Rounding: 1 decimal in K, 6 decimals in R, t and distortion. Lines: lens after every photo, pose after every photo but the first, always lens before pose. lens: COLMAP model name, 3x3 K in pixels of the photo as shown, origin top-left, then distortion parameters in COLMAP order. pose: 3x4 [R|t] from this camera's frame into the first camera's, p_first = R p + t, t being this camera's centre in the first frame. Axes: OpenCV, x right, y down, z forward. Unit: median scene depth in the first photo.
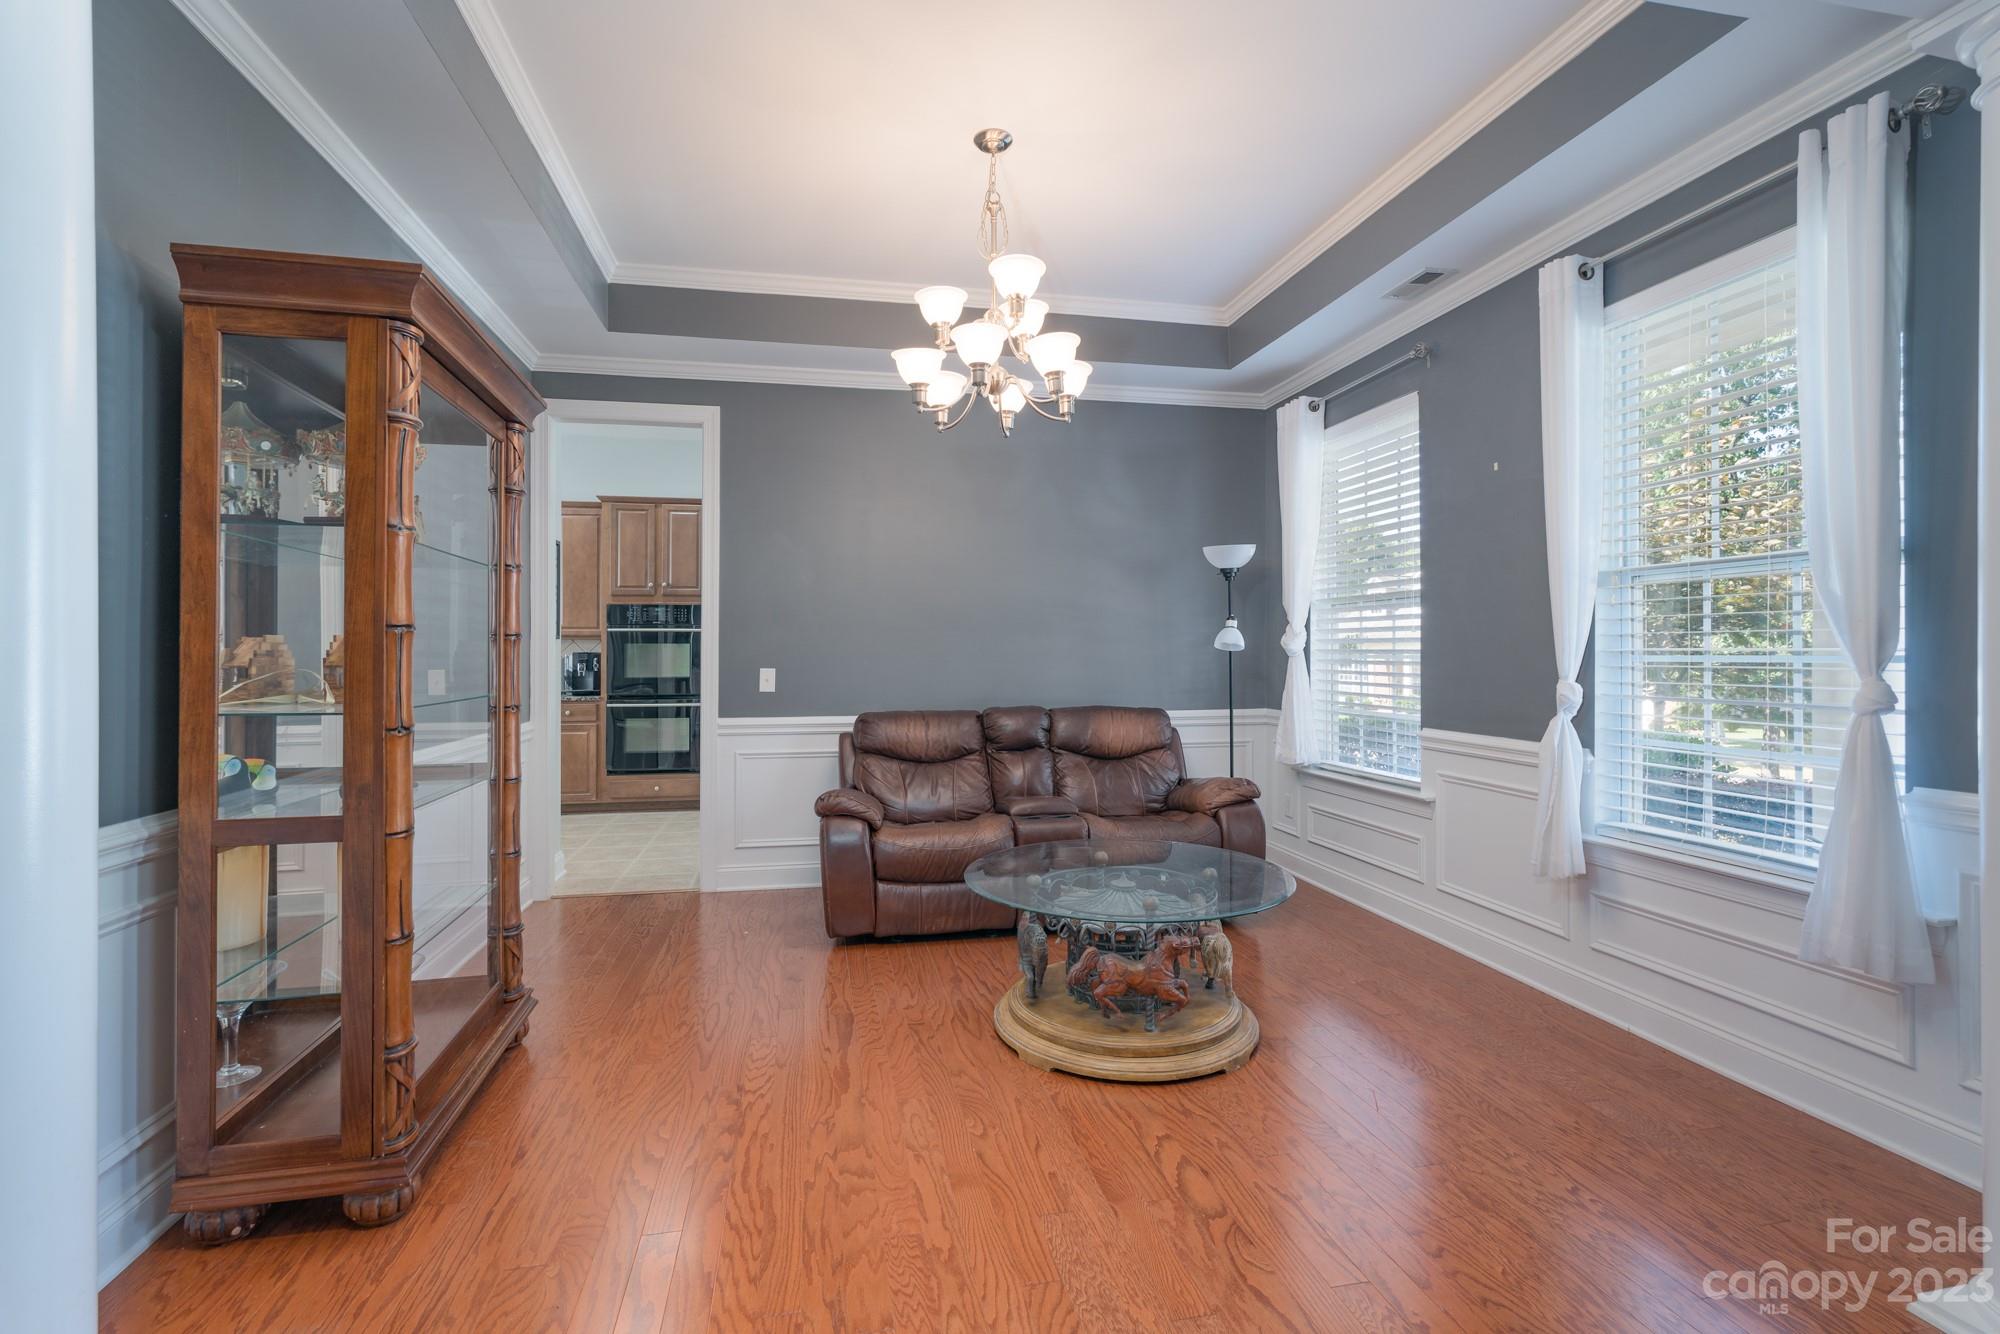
lens RADIAL K [[903.2, 0, 992.8], [0, 903.2, 648.1], [0, 0, 1]] dist [-0.004703, 0.000480]
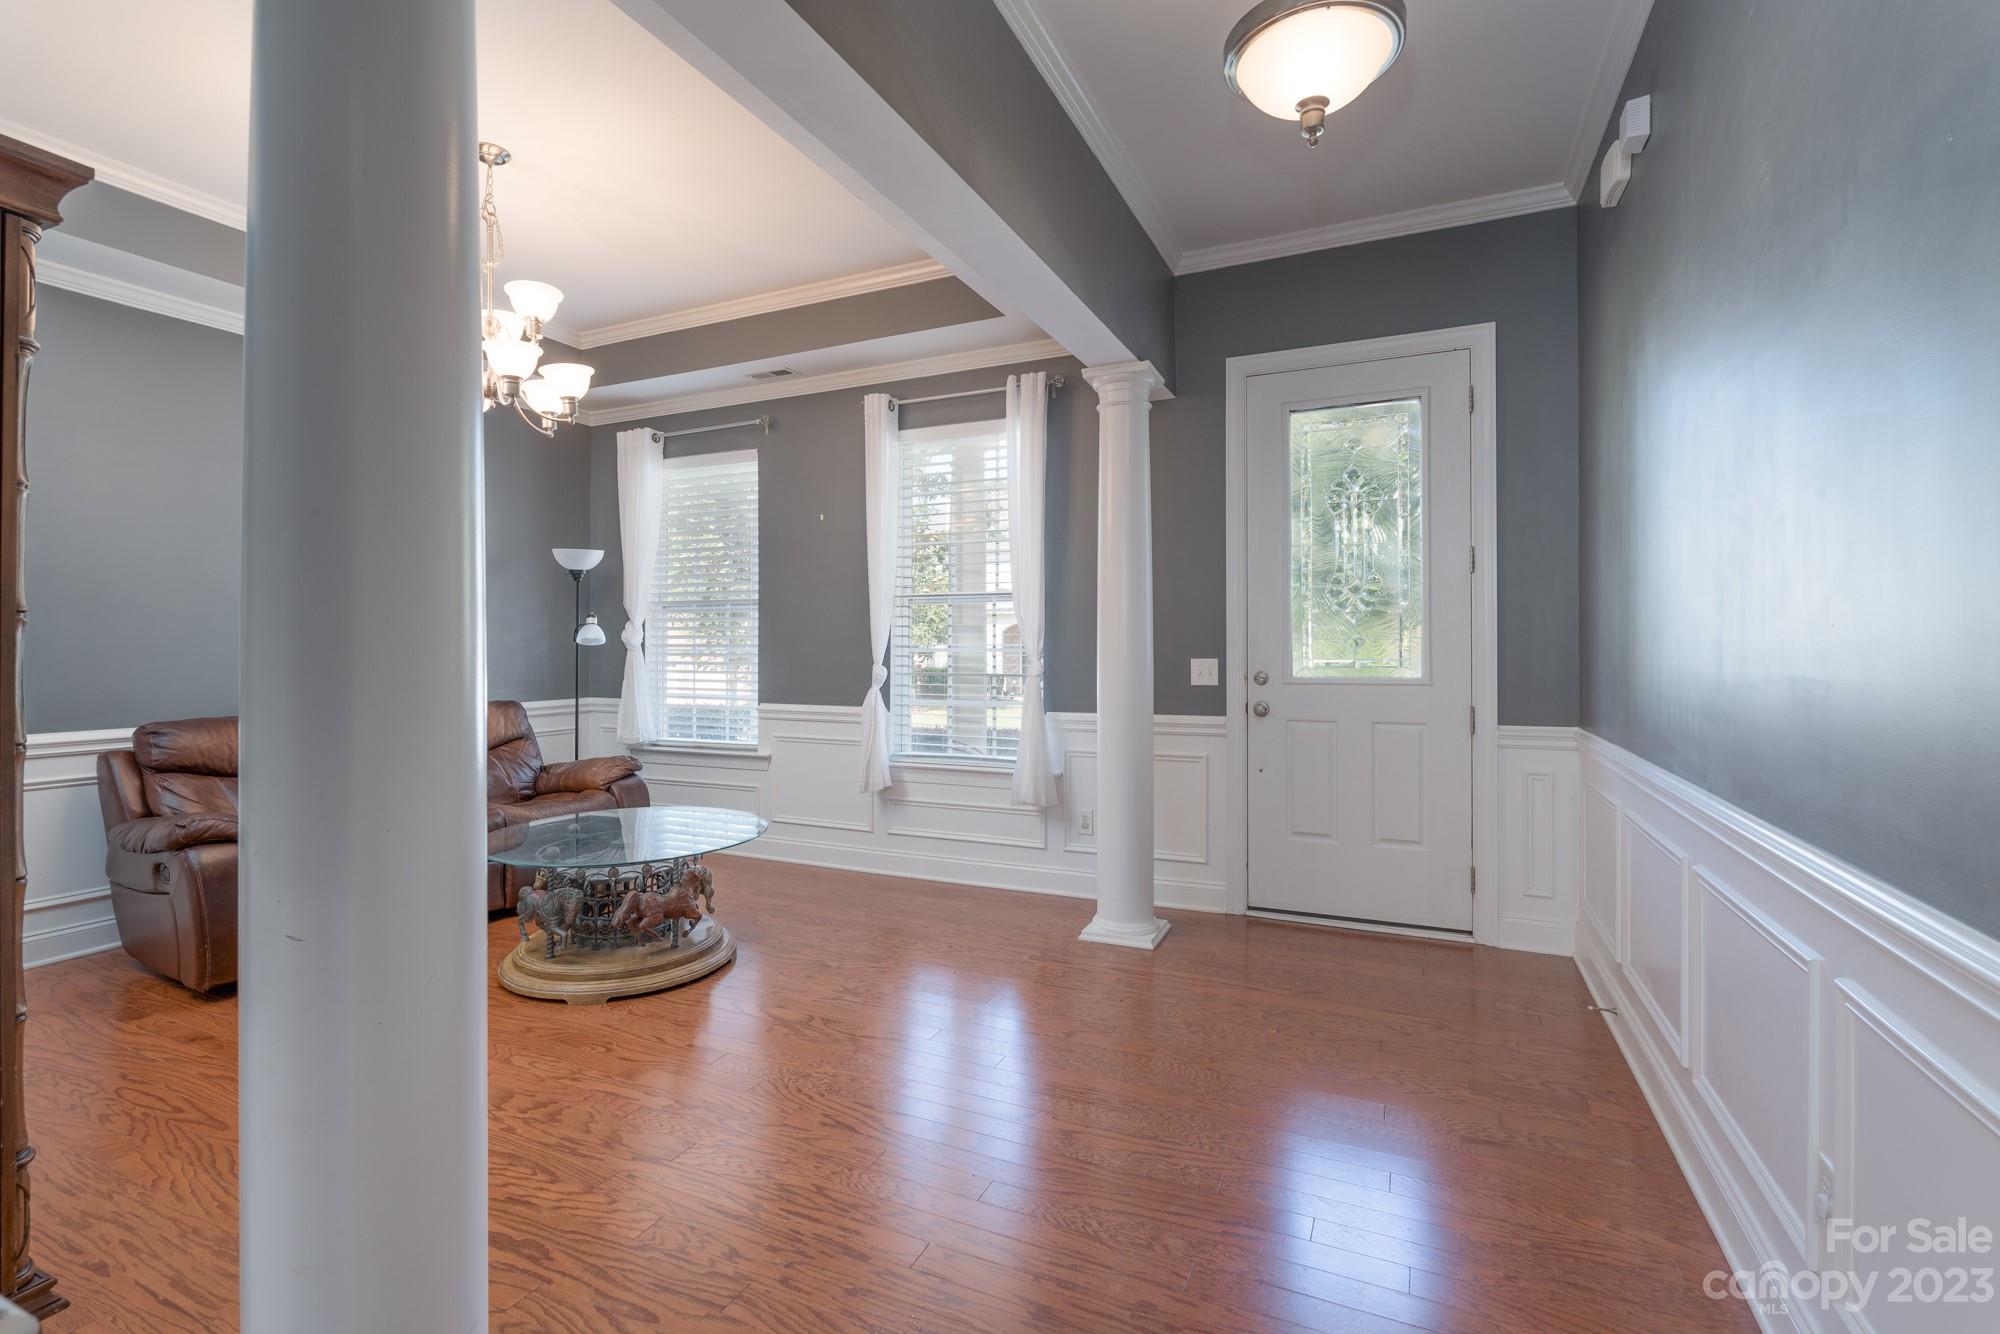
lens RADIAL K [[903.2, 0, 995.0], [0, 903.2, 652.0], [0, 0, 1]] dist [-0.004703, 0.000480]
pose [[0.593433, -0.004547, 0.804871, -0.476104], [-0.003846, 0.999957, 0.008484, 0.000280], [-0.804874, -0.008130, 0.593389, -0.084238]]
